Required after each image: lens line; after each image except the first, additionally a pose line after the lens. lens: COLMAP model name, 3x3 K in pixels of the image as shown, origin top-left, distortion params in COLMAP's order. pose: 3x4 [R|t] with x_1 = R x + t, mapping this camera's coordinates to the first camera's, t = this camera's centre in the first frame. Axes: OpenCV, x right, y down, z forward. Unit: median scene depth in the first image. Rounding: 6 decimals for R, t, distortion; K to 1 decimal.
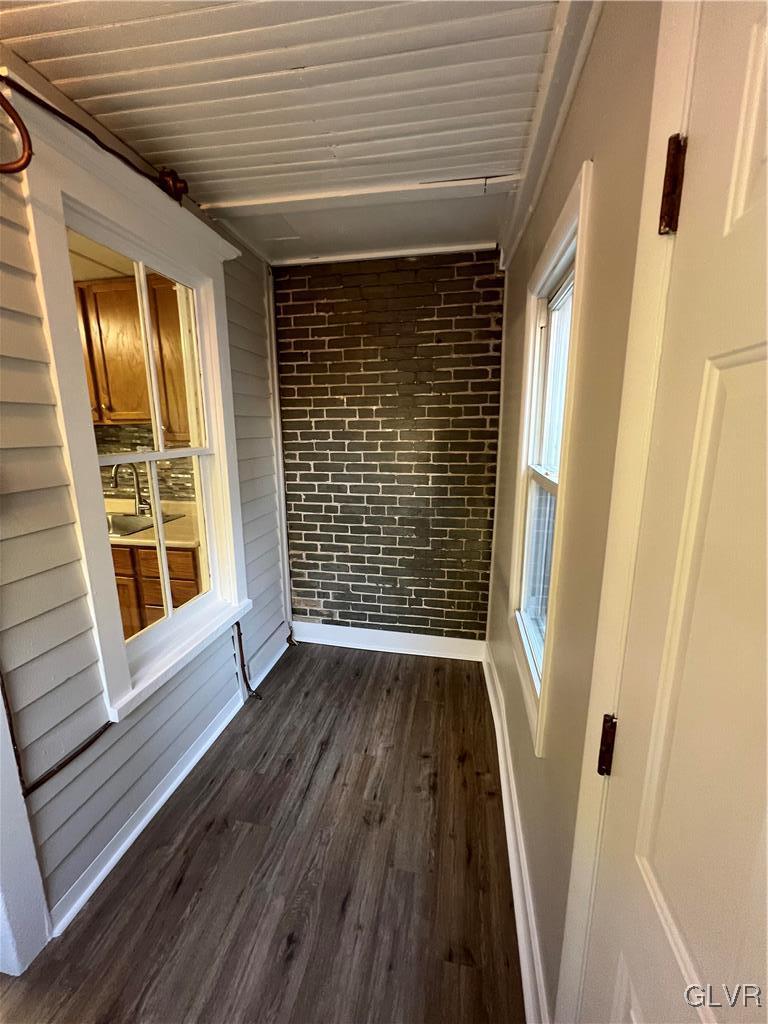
lens RADIAL K [[430.5, 0, 388.8], [0, 430.5, 511.5], [0, 0, 1]] dist [-0.000684, 0.000023]
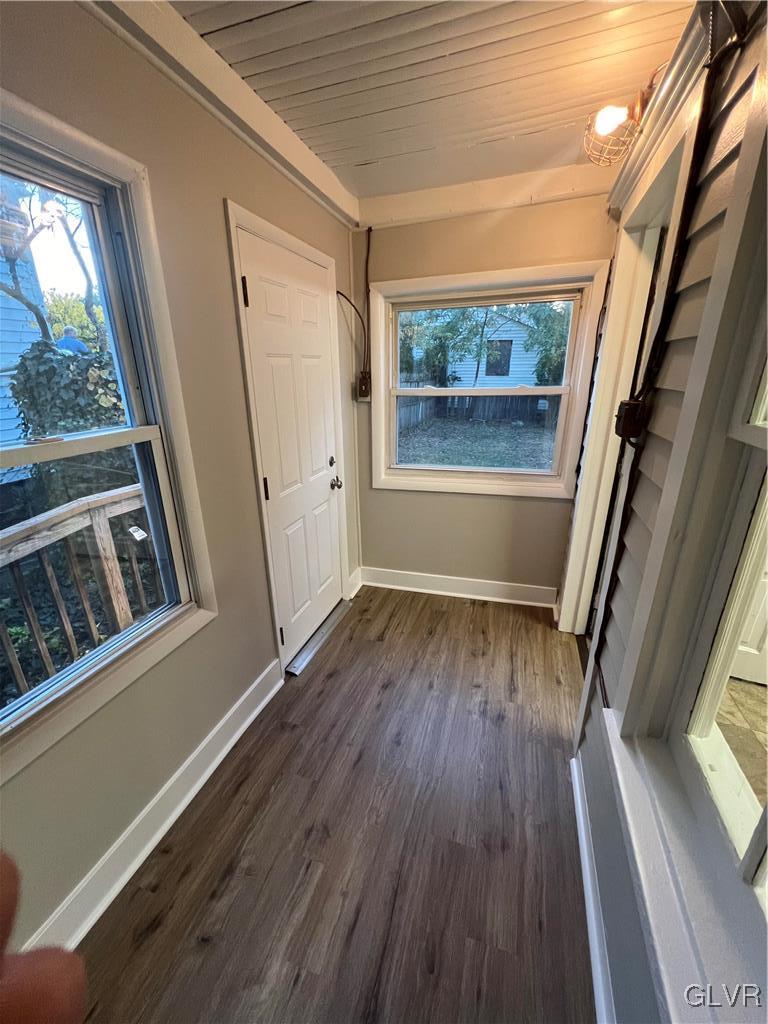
lens RADIAL K [[406.1, 0, 382.8], [0, 406.1, 513.7], [0, 0, 1]] dist [-0.001353, -0.000001]
pose [[-0.990336, -0.039376, 0.132978, -0.262797], [0.034677, 0.858084, 0.512338, -0.276762], [-0.134280, 0.511998, -0.848426, 1.417193]]
